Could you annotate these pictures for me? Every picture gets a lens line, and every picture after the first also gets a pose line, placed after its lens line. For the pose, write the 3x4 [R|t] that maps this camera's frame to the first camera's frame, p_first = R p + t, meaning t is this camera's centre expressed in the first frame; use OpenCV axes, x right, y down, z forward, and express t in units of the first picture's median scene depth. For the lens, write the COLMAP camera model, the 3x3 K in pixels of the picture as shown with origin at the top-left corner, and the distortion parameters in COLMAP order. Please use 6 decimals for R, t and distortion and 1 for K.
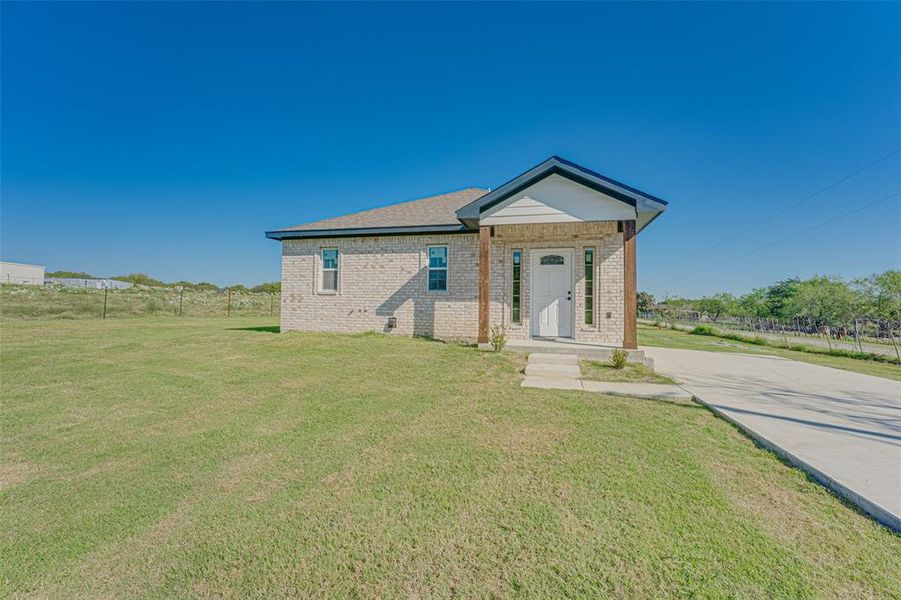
lens RADIAL K [[365.9, 0, 455.3], [0, 365.9, 299.8], [0, 0, 1]] dist [-0.021269, 0.000549]
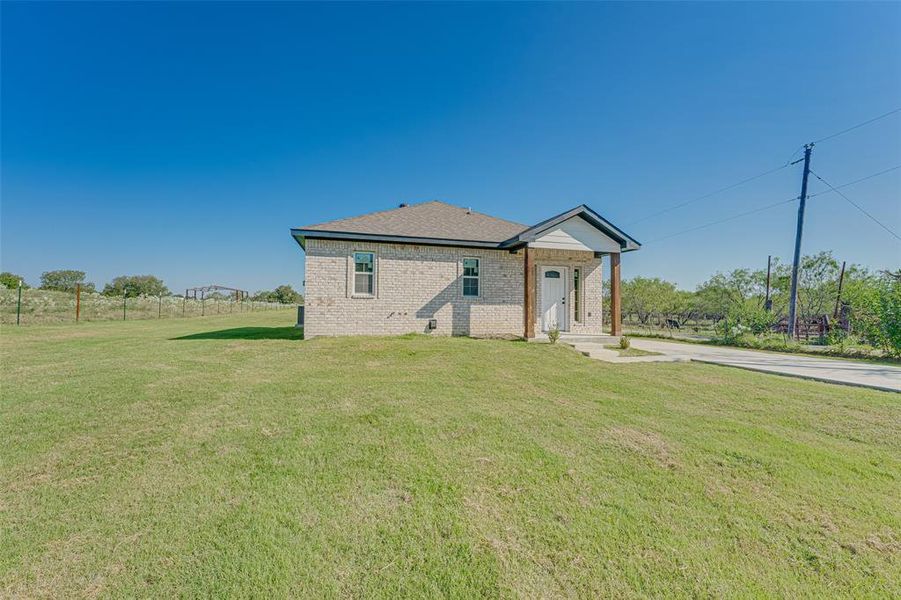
lens RADIAL K [[365.9, 0, 455.3], [0, 365.9, 299.8], [0, 0, 1]] dist [-0.021269, 0.000549]
pose [[0.865595, 0.003600, 0.500731, -0.681123], [-0.006398, 0.999972, 0.003870, -0.016446], [-0.500703, -0.006553, 0.865594, 0.005071]]
